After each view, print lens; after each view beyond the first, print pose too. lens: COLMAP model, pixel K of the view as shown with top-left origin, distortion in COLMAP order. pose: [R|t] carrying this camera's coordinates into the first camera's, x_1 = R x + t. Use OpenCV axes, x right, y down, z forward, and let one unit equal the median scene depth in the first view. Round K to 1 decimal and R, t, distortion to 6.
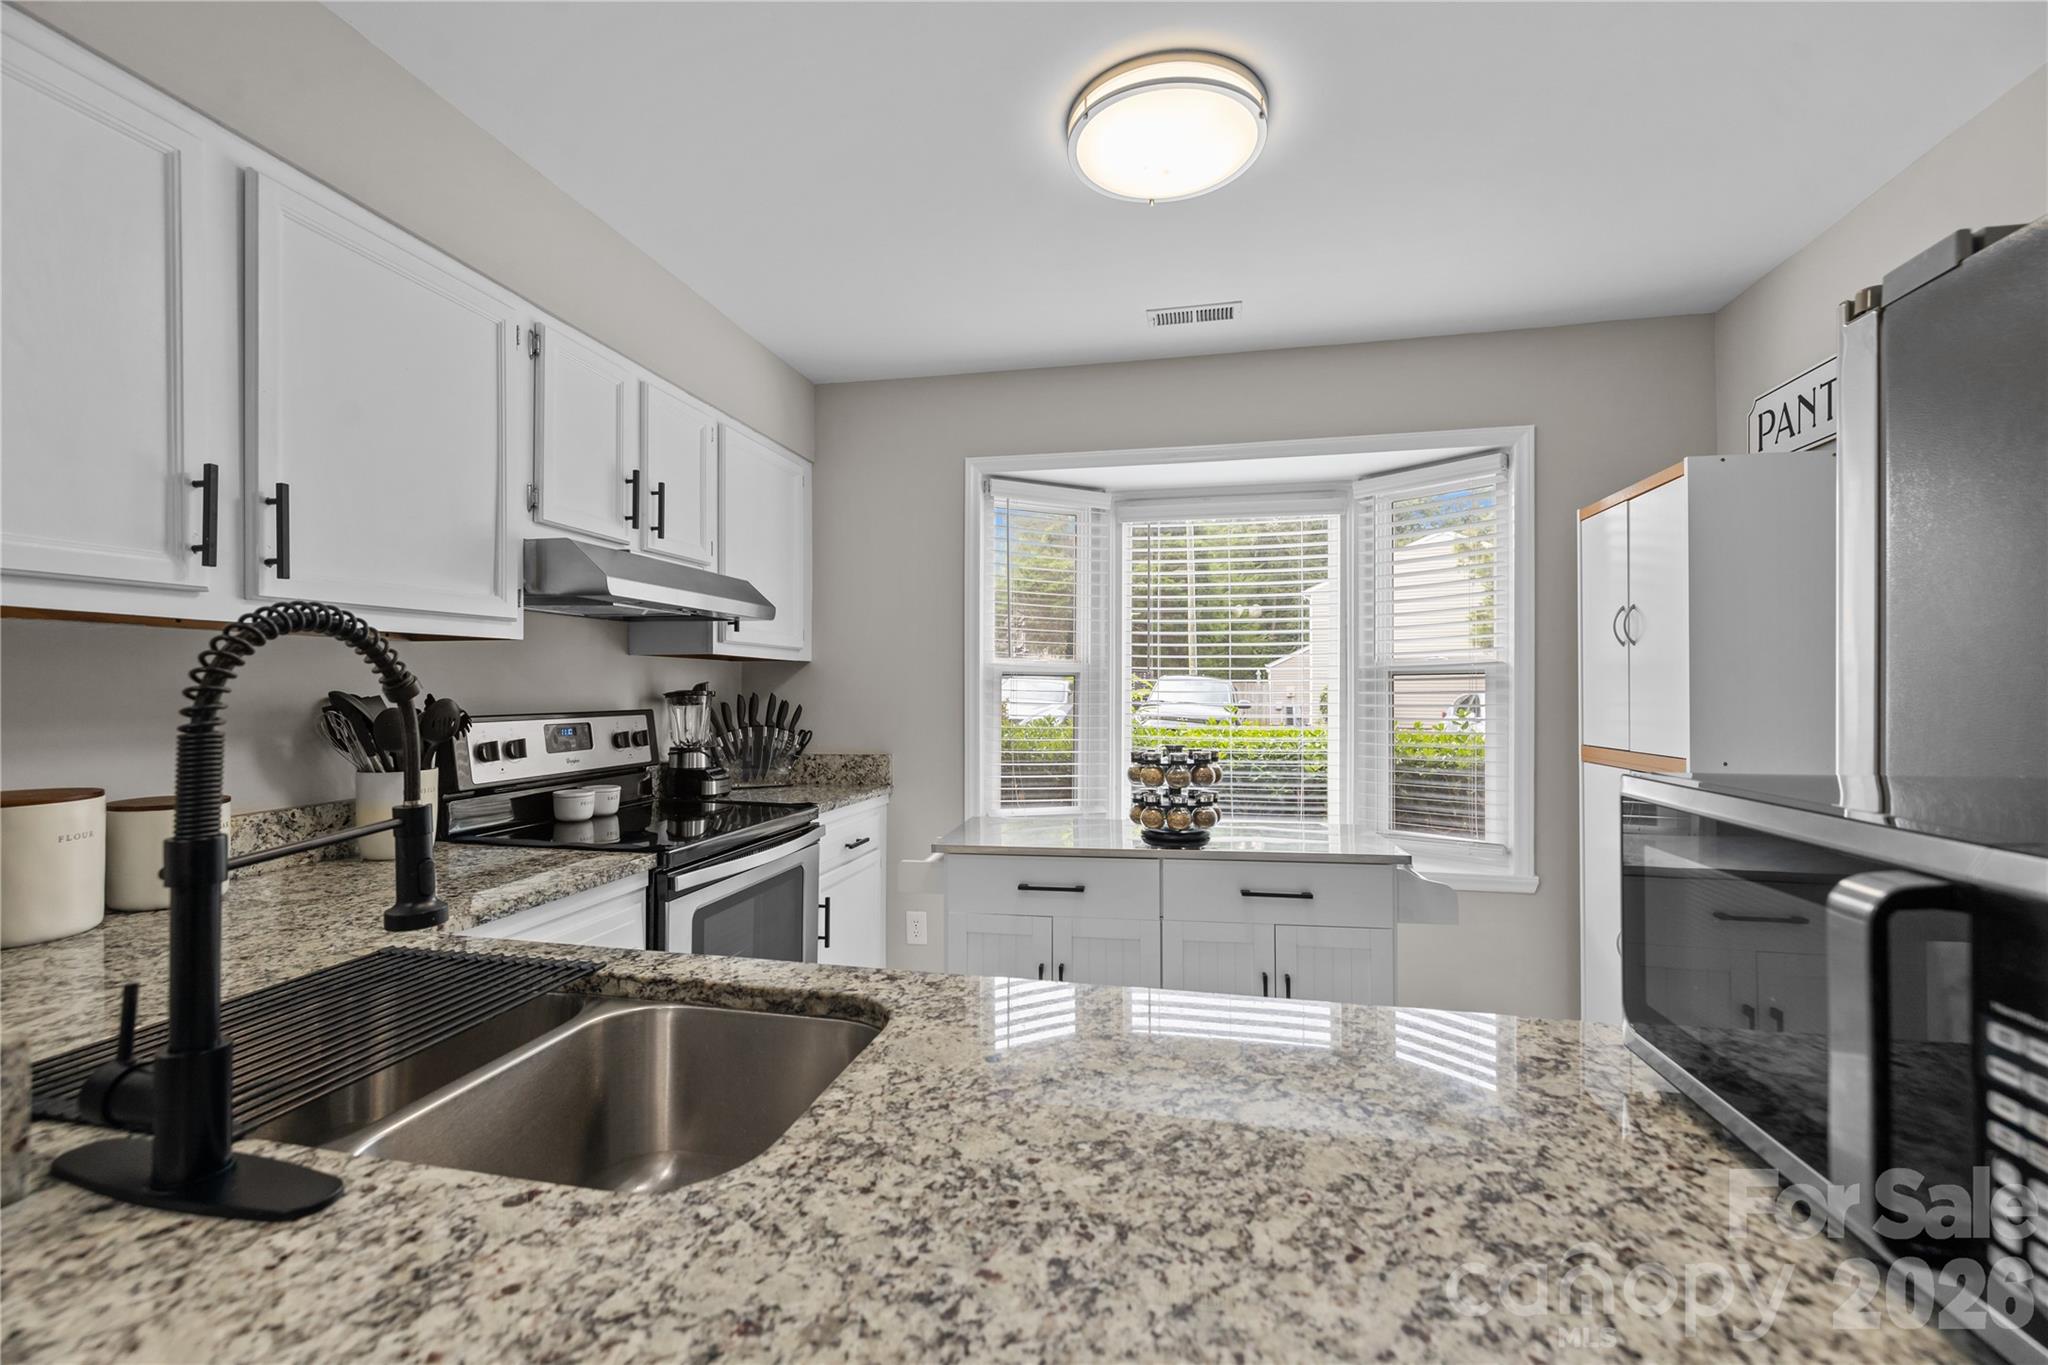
lens RADIAL K [[864.3, 0, 1022.9], [0, 864.3, 688.4], [0, 0, 1]] dist [-0.000554, -0.000296]
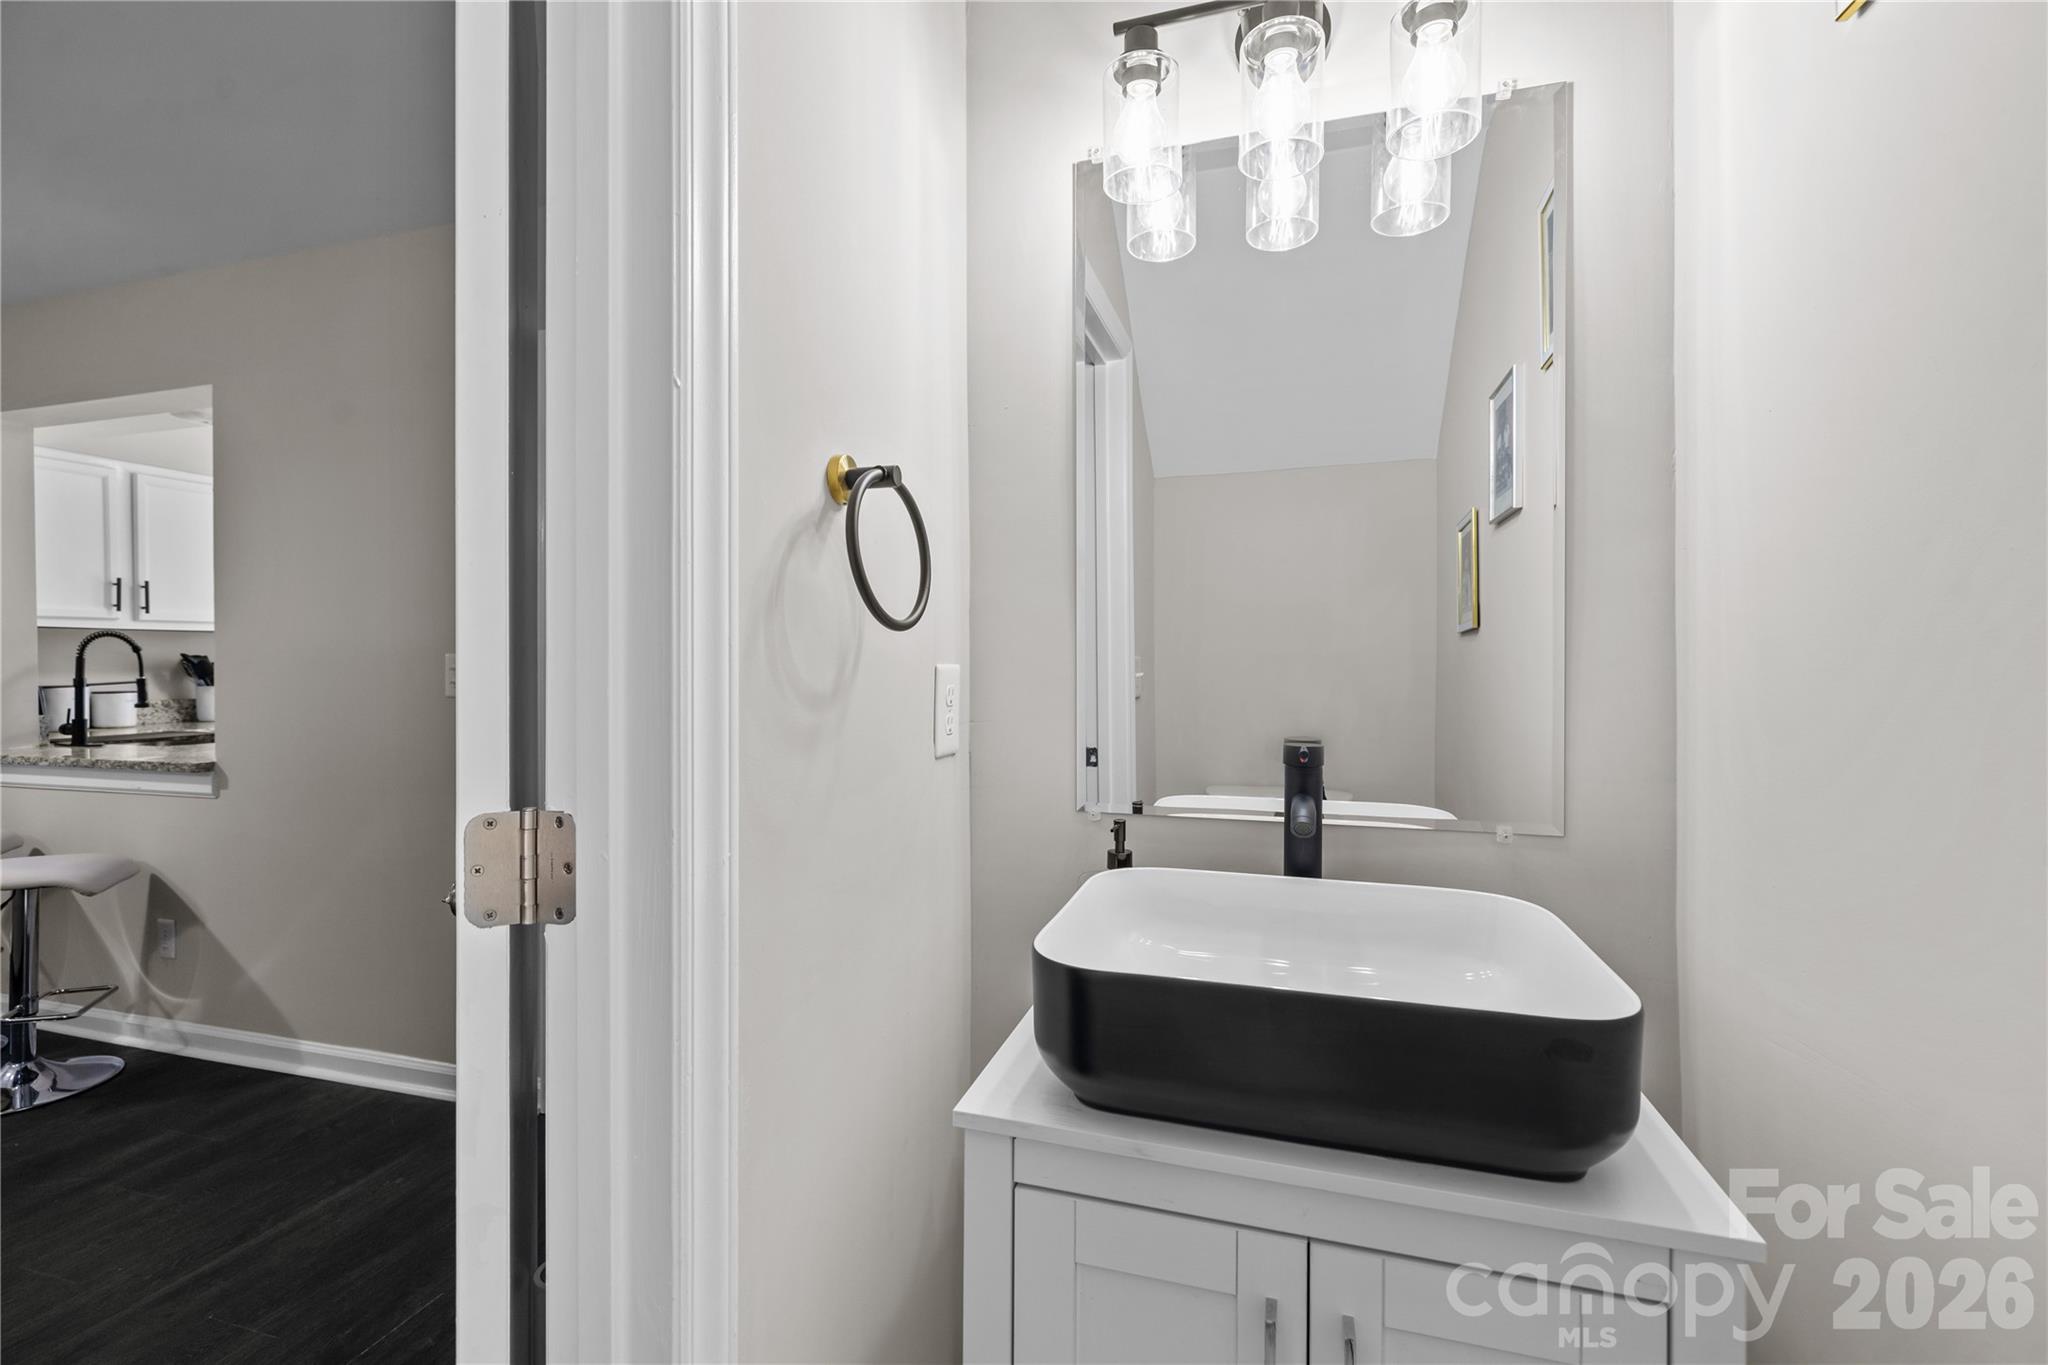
lens RADIAL K [[876.2, 0, 1013.6], [0, 876.2, 663.7], [0, 0, 1]] dist [0.002208, -0.000113]
pose [[0.997315, 0.000607, -0.073230, 1.322921], [-0.000203, 0.999985, 0.005528, 0.013512], [0.073232, -0.005499, 0.997300, -1.010301]]
